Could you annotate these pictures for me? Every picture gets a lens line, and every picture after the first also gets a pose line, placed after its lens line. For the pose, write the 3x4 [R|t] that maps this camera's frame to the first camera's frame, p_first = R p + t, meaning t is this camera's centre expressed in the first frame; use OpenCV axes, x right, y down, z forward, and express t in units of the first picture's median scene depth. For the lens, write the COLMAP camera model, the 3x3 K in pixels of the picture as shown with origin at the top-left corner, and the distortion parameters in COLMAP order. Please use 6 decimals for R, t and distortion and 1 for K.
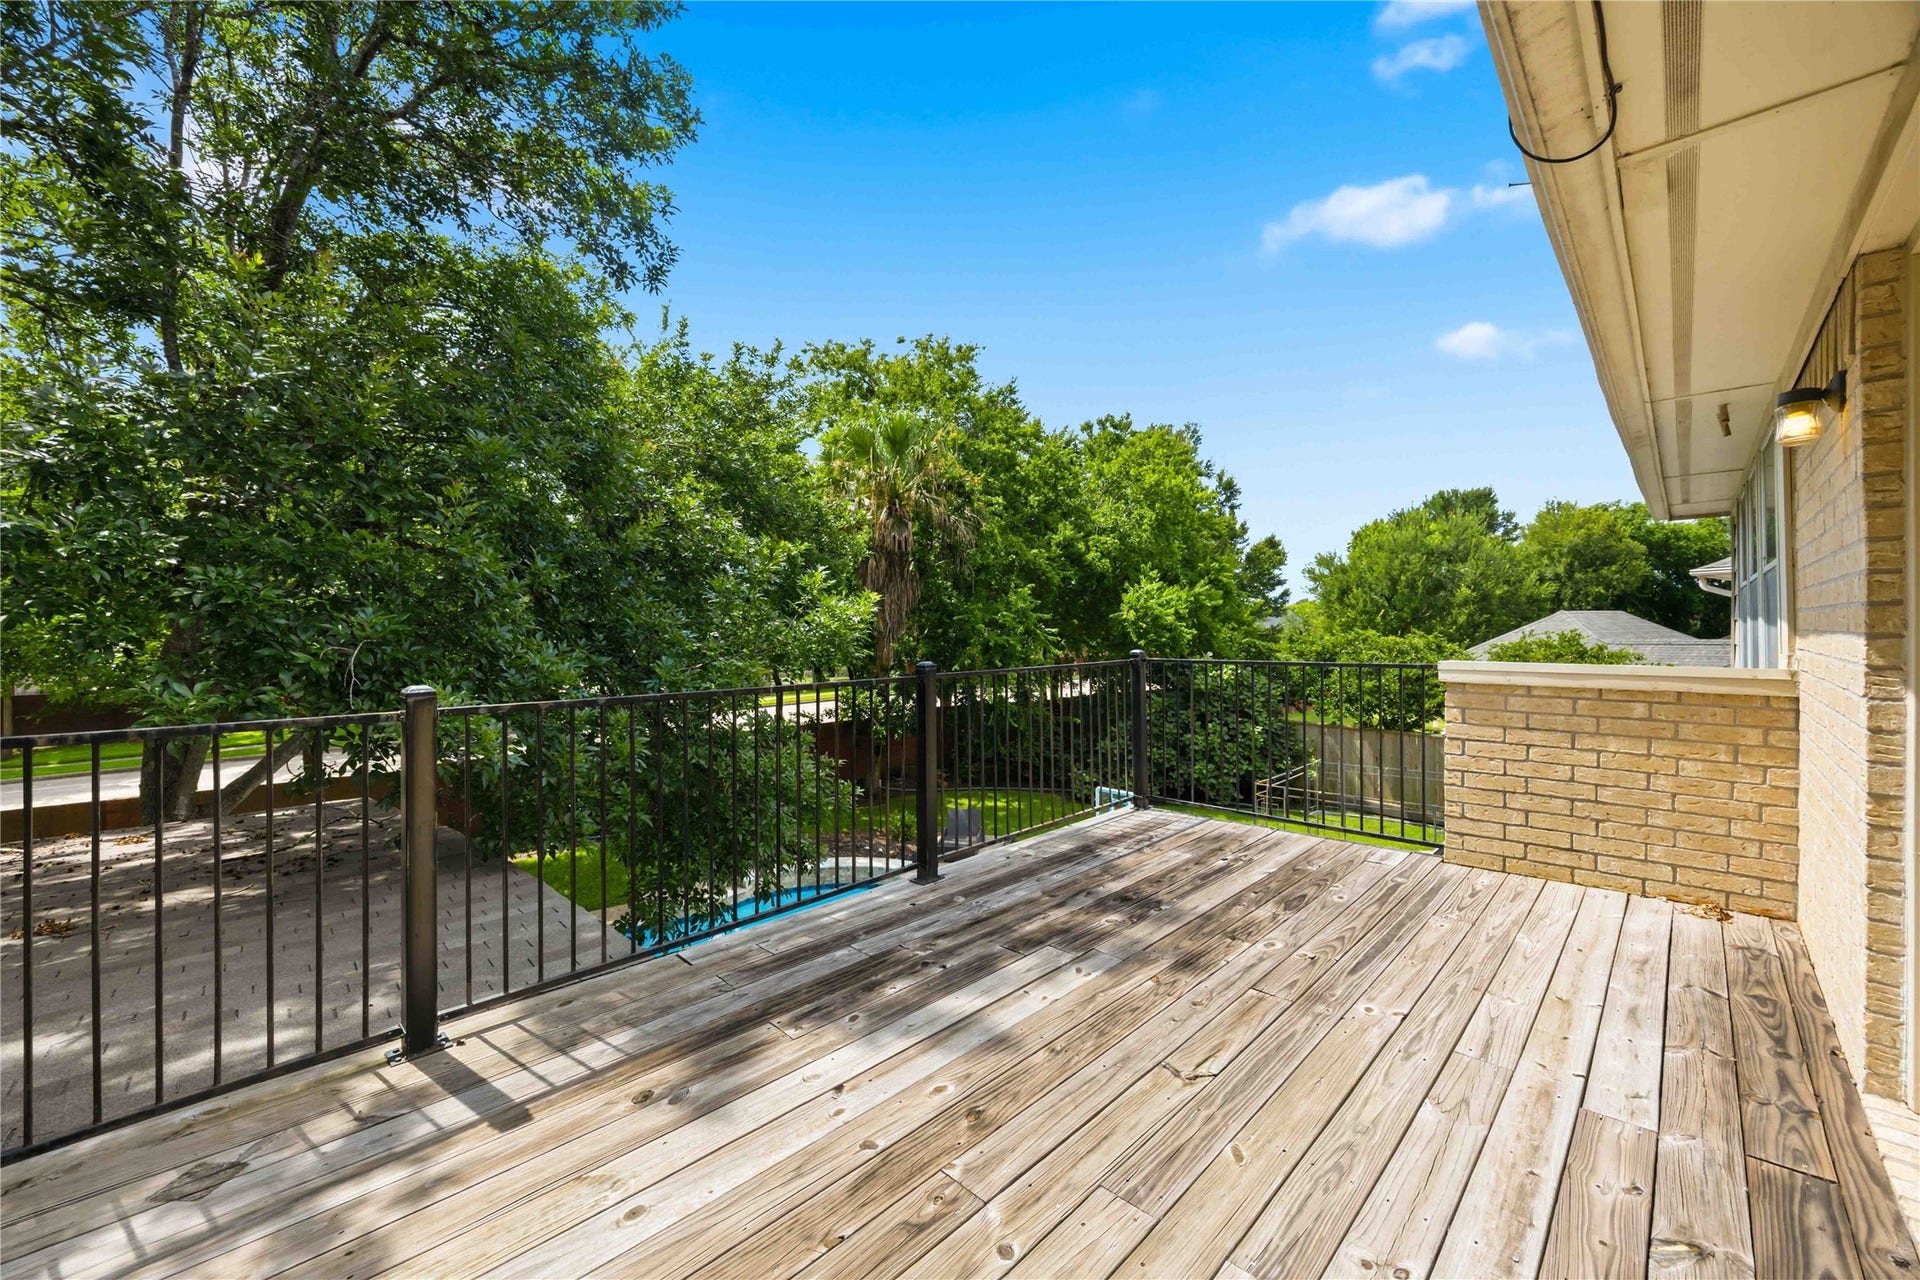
lens RADIAL K [[726.0, 0, 960.0], [0, 726.0, 640.0], [0, 0, 1]] dist [0.000070, 0.000138]
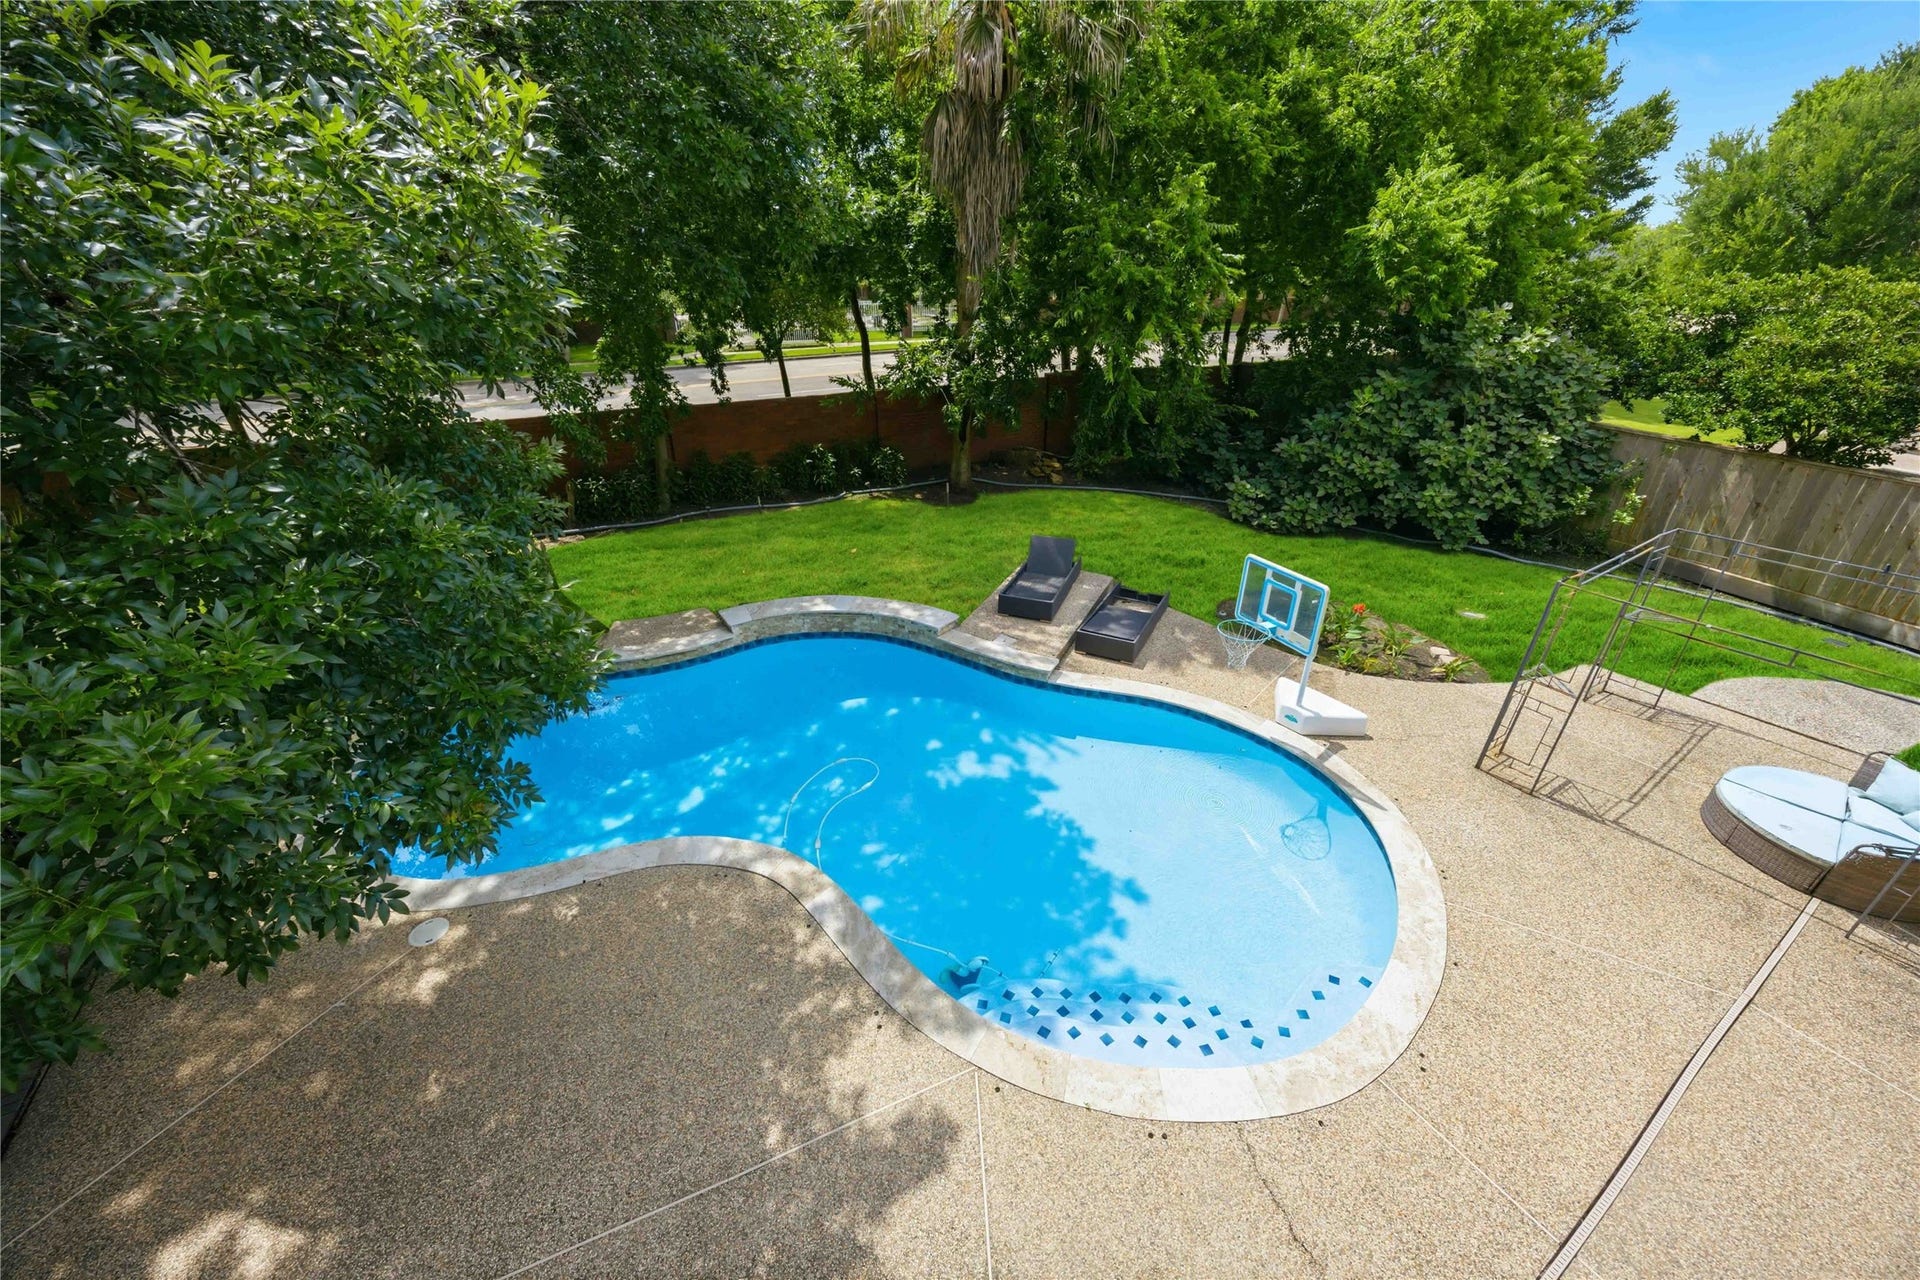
lens RADIAL K [[726.0, 0, 960.0], [0, 726.0, 640.0], [0, 0, 1]] dist [0.000070, 0.000138]
pose [[0.973221, 0.119825, -0.196170, 0.051024], [-0.018136, 0.890755, 0.454122, 0.000561], [0.229155, -0.438403, 0.869075, 0.240001]]
